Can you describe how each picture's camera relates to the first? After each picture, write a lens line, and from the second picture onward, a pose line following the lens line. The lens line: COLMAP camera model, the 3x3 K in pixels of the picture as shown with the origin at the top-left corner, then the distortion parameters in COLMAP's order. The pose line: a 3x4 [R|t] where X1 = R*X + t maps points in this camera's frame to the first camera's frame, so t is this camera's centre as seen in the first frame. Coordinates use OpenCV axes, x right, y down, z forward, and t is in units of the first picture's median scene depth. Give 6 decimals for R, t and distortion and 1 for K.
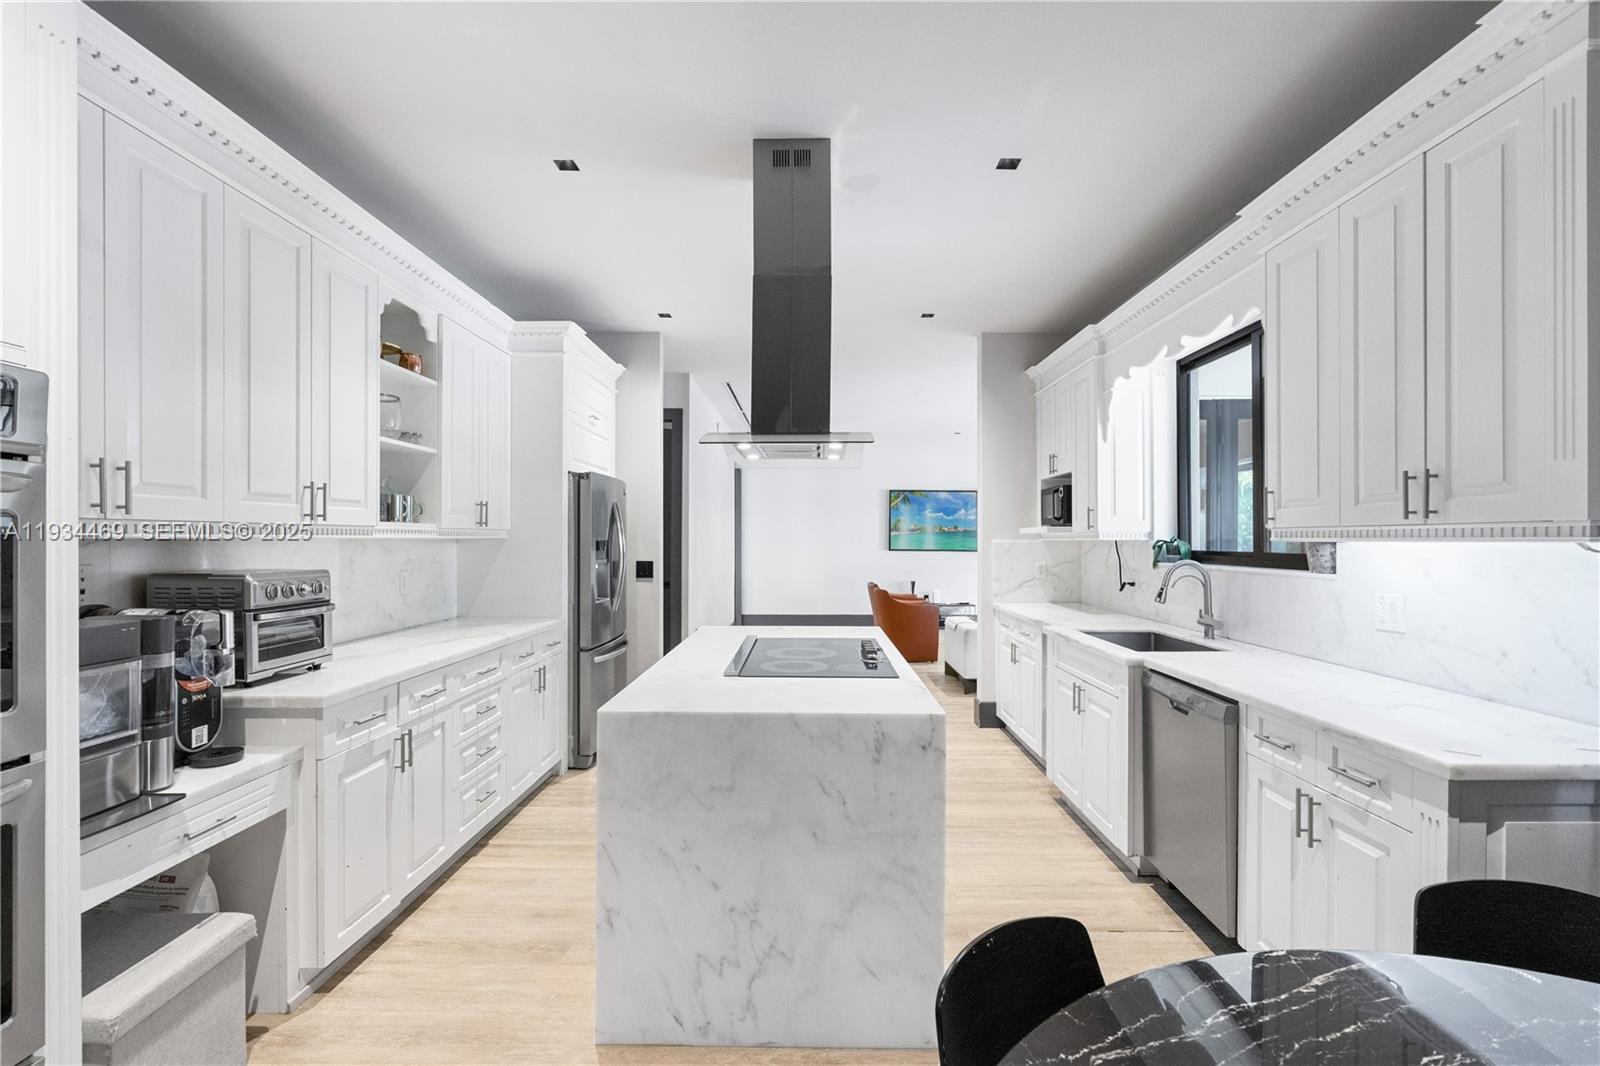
lens RADIAL K [[721.4, 0, 805.1], [0, 721.4, 536.1], [0, 0, 1]] dist [-0.007040, 0.002038]
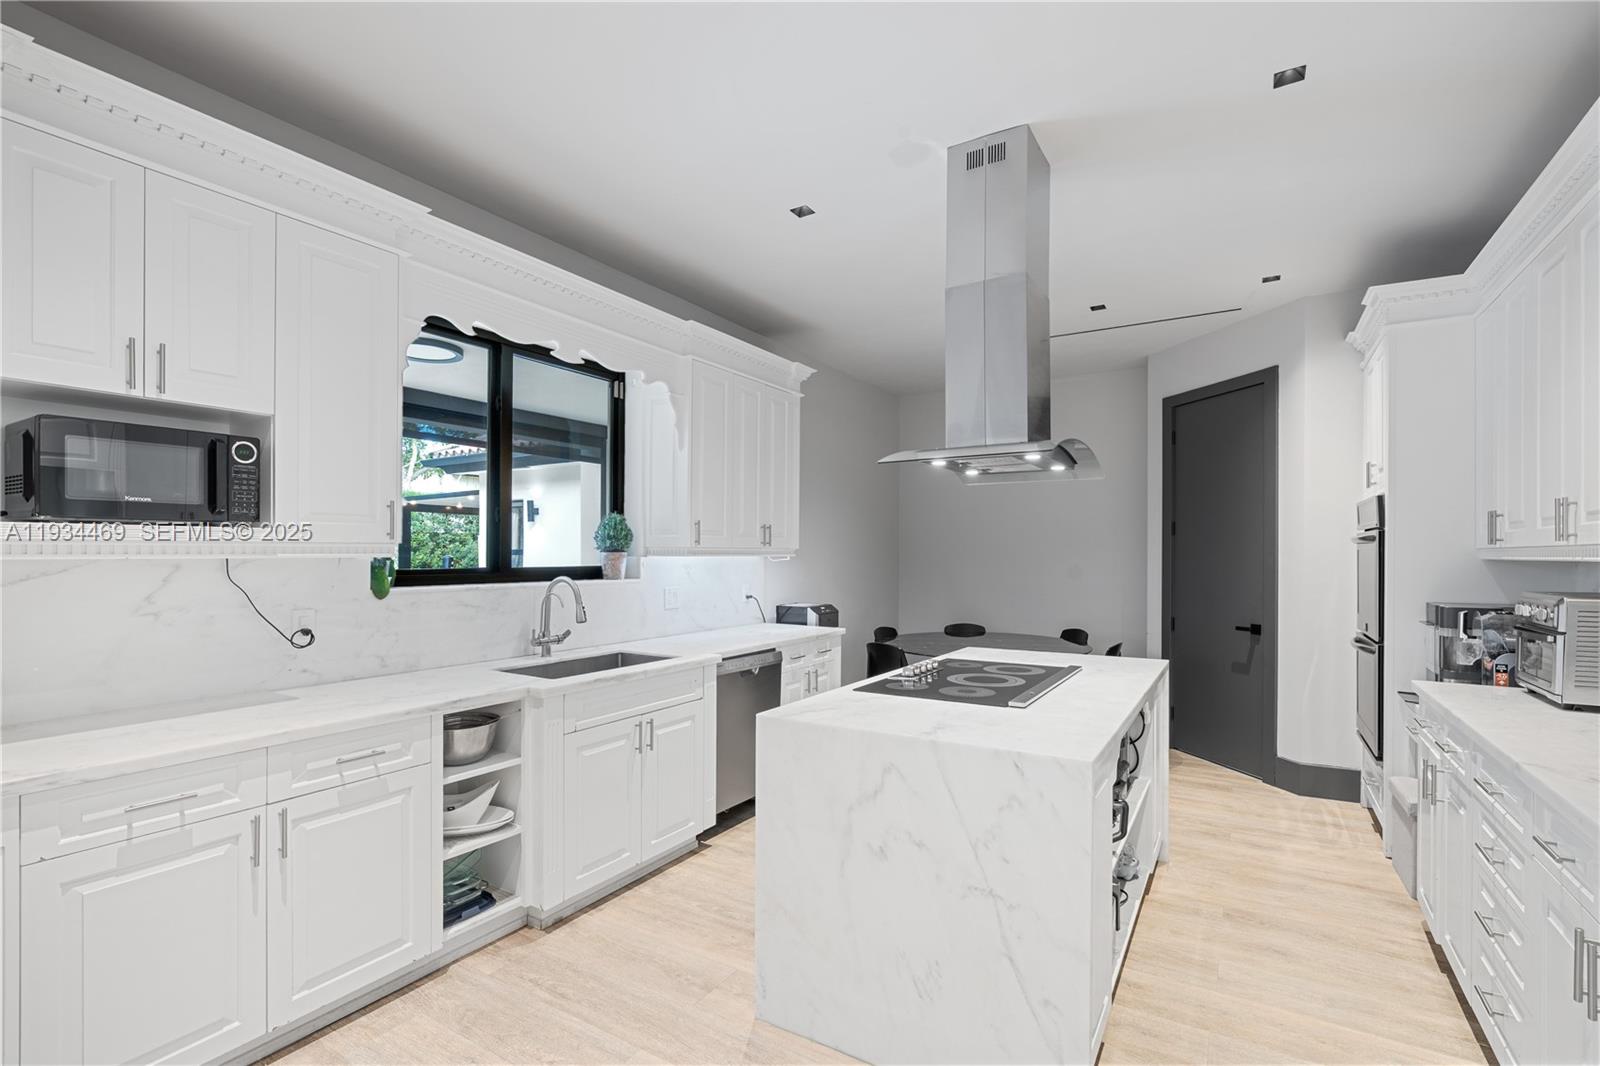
lens RADIAL K [[721.4, 0, 809.2], [0, 721.4, 553.3], [0, 0, 1]] dist [-0.007040, 0.002038]
pose [[-0.856887, -0.004117, 0.515488, -0.272911], [-0.006466, 0.999975, -0.002762, 0.002339], [-0.515464, -0.005700, -0.856892, 1.806264]]
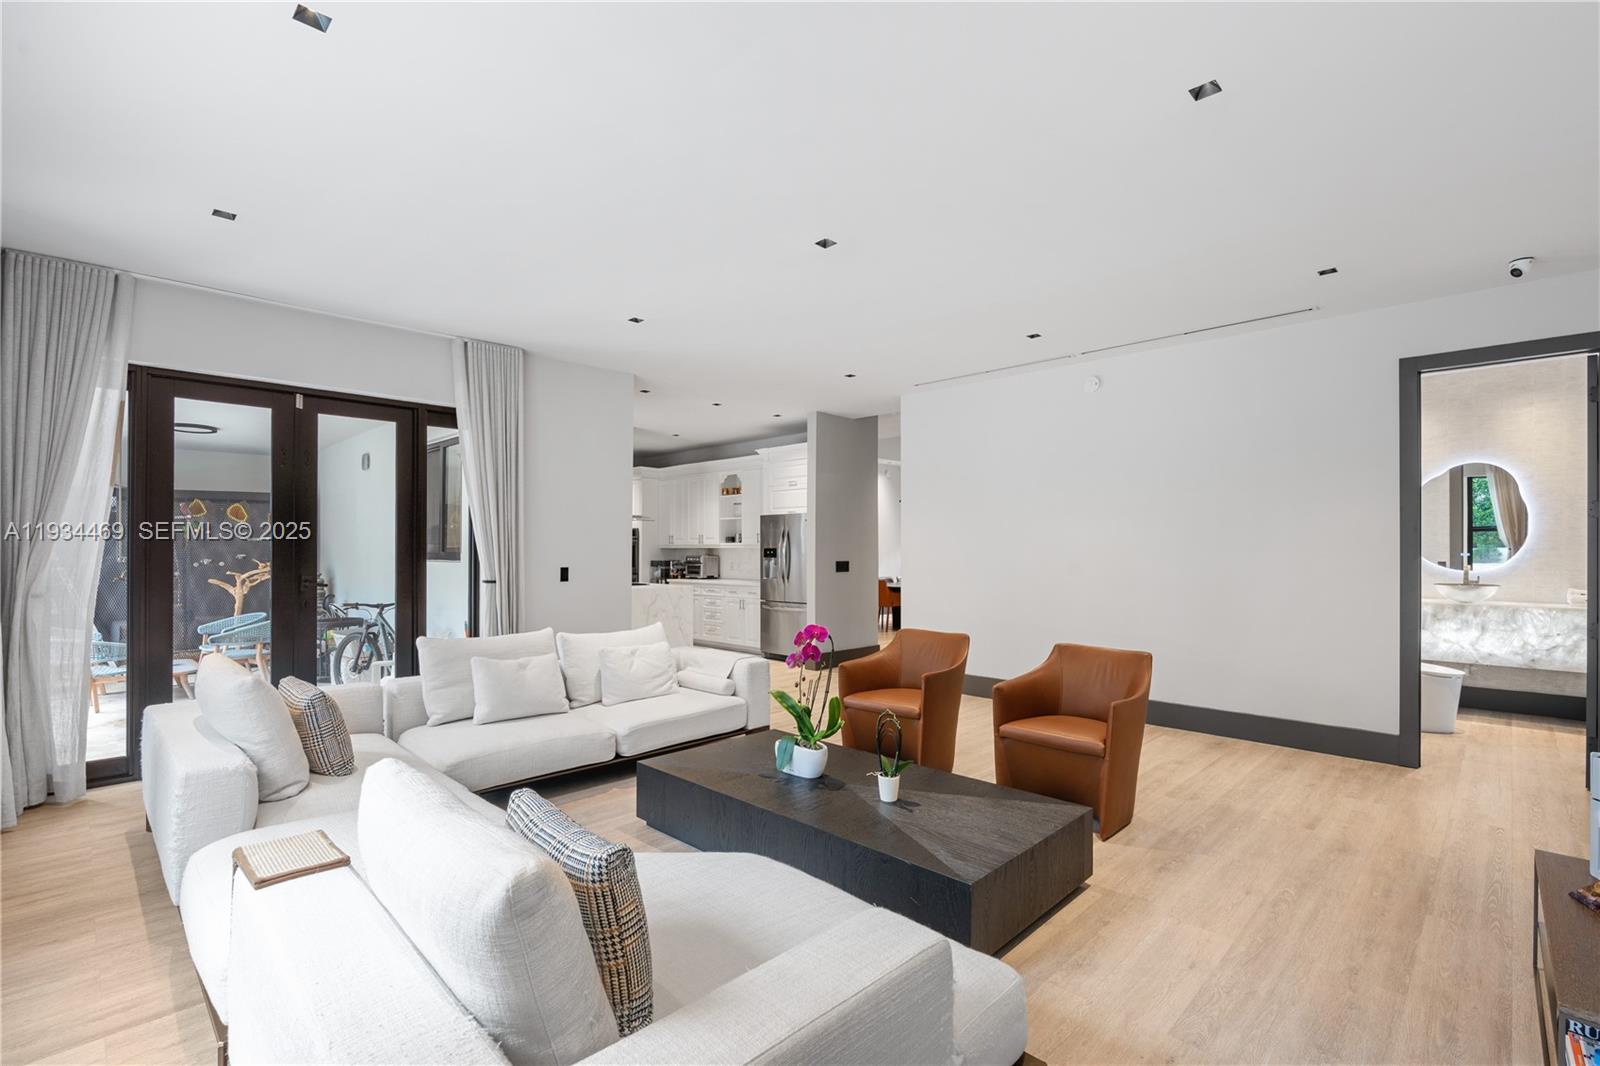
lens RADIAL K [[721.4, 0, 806.1], [0, 721.4, 540.8], [0, 0, 1]] dist [-0.007040, 0.002038]
pose [[-0.697879, -0.011643, -0.716121, 1.511414], [0.000222, 0.999864, -0.016473, 0.026054], [0.716215, -0.011656, -0.697782, 3.497837]]
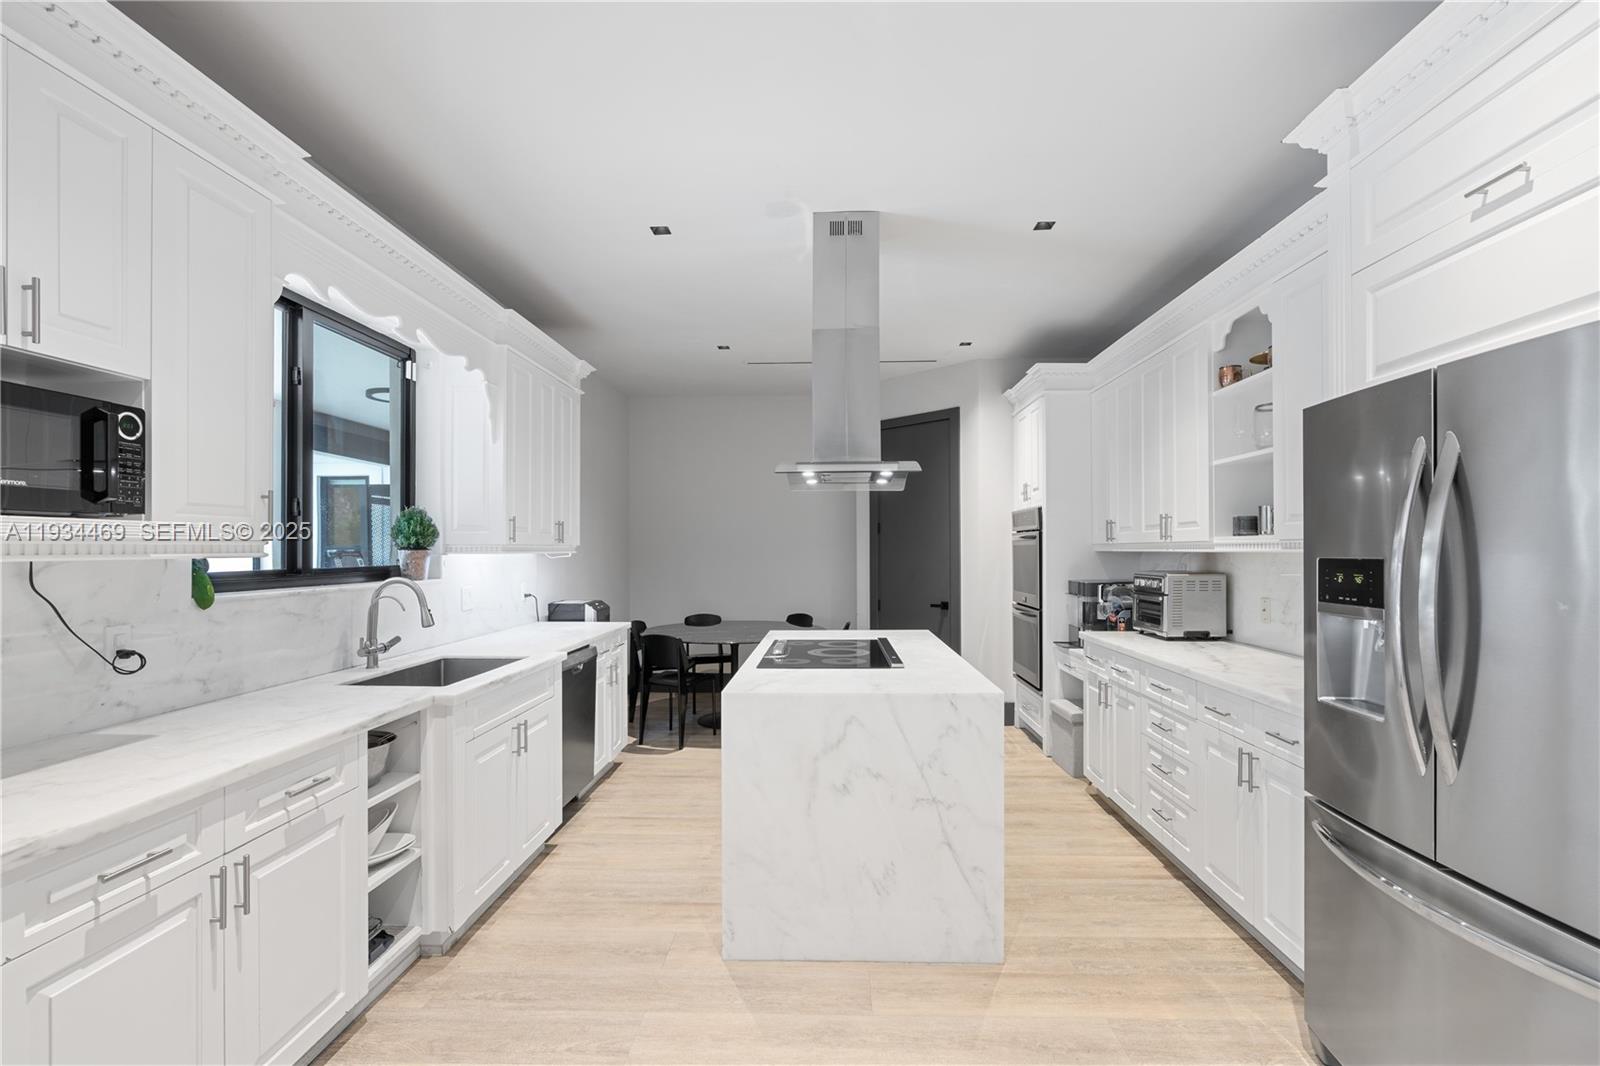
lens RADIAL K [[721.4, 0, 802.6], [0, 721.4, 547.3], [0, 0, 1]] dist [-0.007040, 0.002038]
pose [[-0.999494, 0.001118, 0.031781, 0.014960], [0.000910, 0.999978, -0.006569, 0.003156], [-0.031787, -0.006537, -0.999473, 2.021077]]
